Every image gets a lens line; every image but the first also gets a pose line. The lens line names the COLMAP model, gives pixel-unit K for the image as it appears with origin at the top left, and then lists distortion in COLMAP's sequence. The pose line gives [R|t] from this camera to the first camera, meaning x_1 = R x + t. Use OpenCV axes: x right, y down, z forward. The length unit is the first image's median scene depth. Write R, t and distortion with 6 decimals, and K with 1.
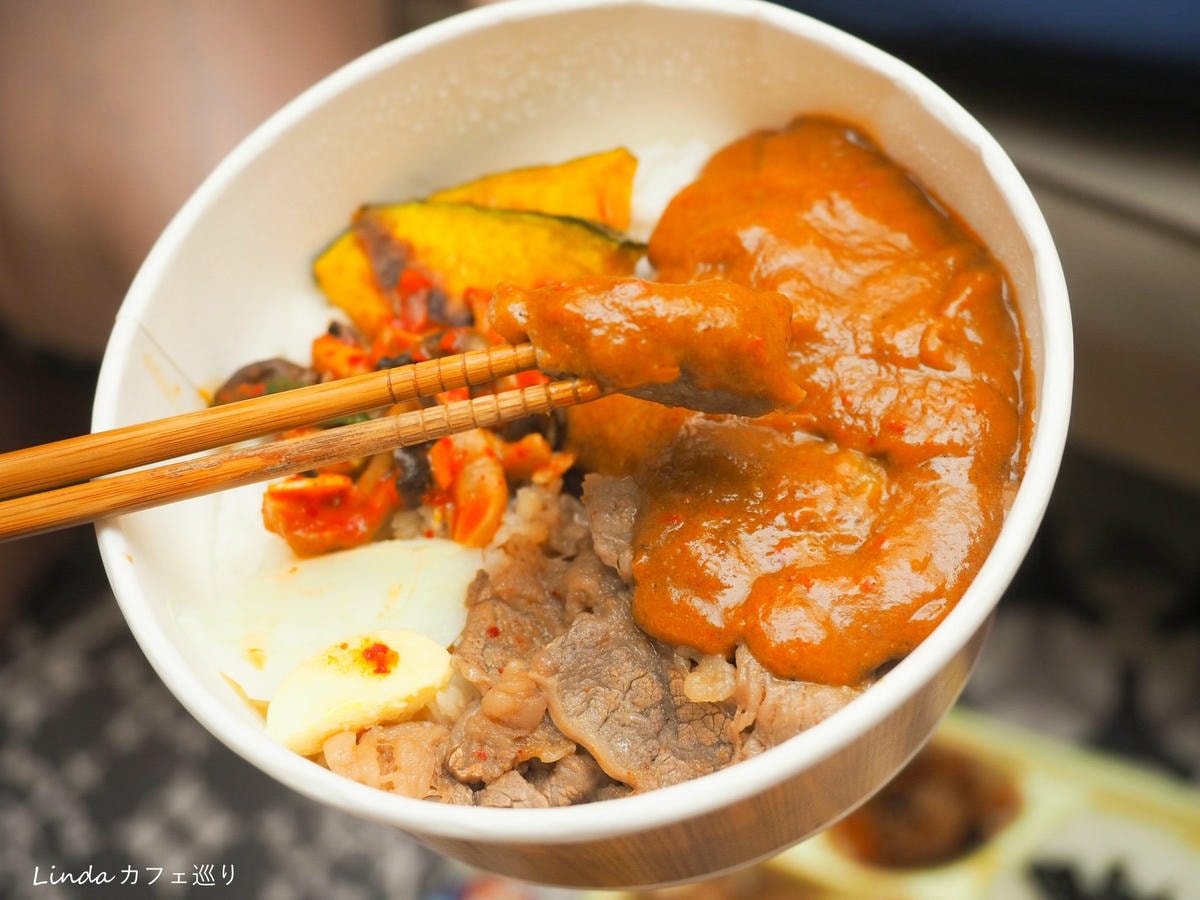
lens RADIAL K [[1748.0, 0, 600.0], [0, 1748.0, 450.0], [0, 0, 1]] dist [-0.016045, -0.015492]
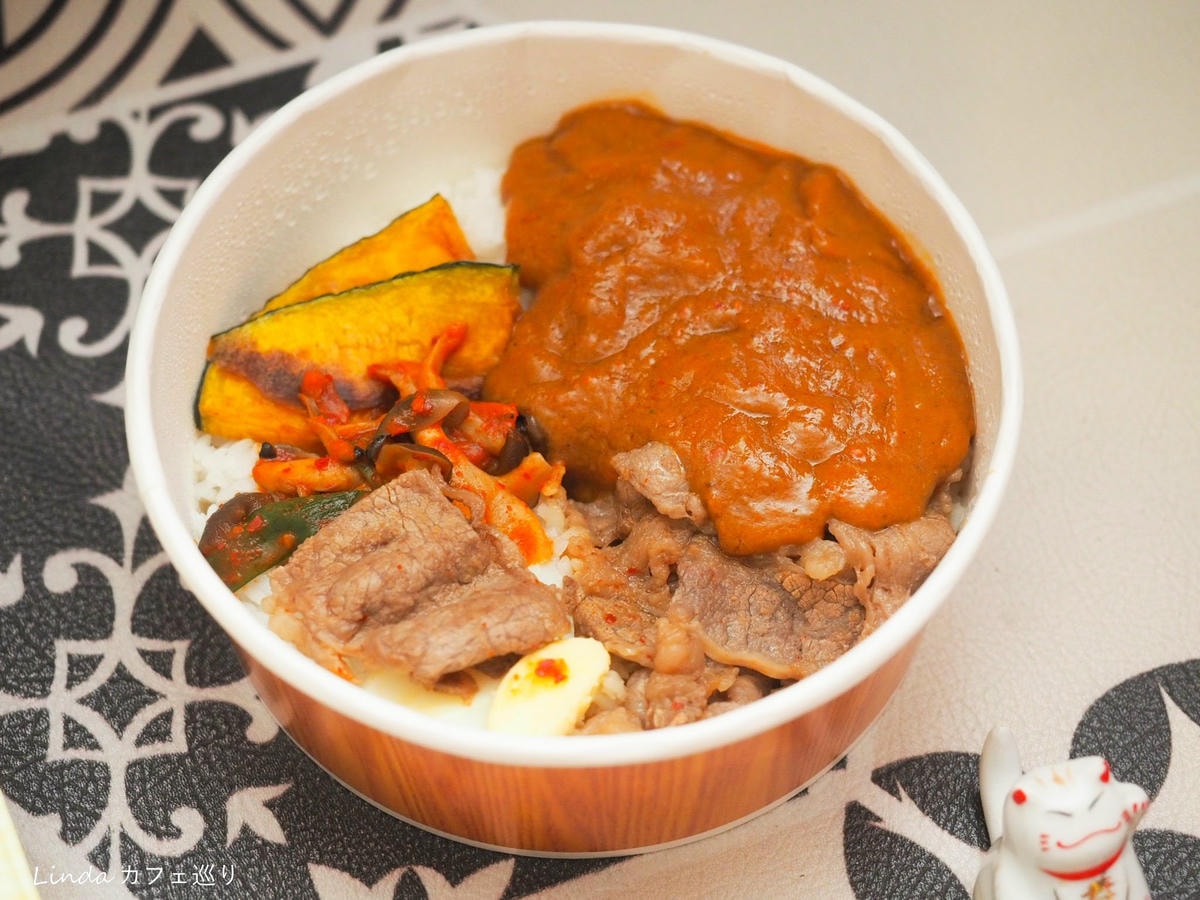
lens RADIAL K [[2816.4, 0, 600.0], [0, 2816.4, 450.0], [0, 0, 1]] dist [0.004157, -0.044901]
pose [[0.813412, -0.353498, 0.461953, -0.862522], [0.402639, 0.915319, -0.008545, 0.022302], [-0.419814, 0.192951, 0.886863, -0.578780]]
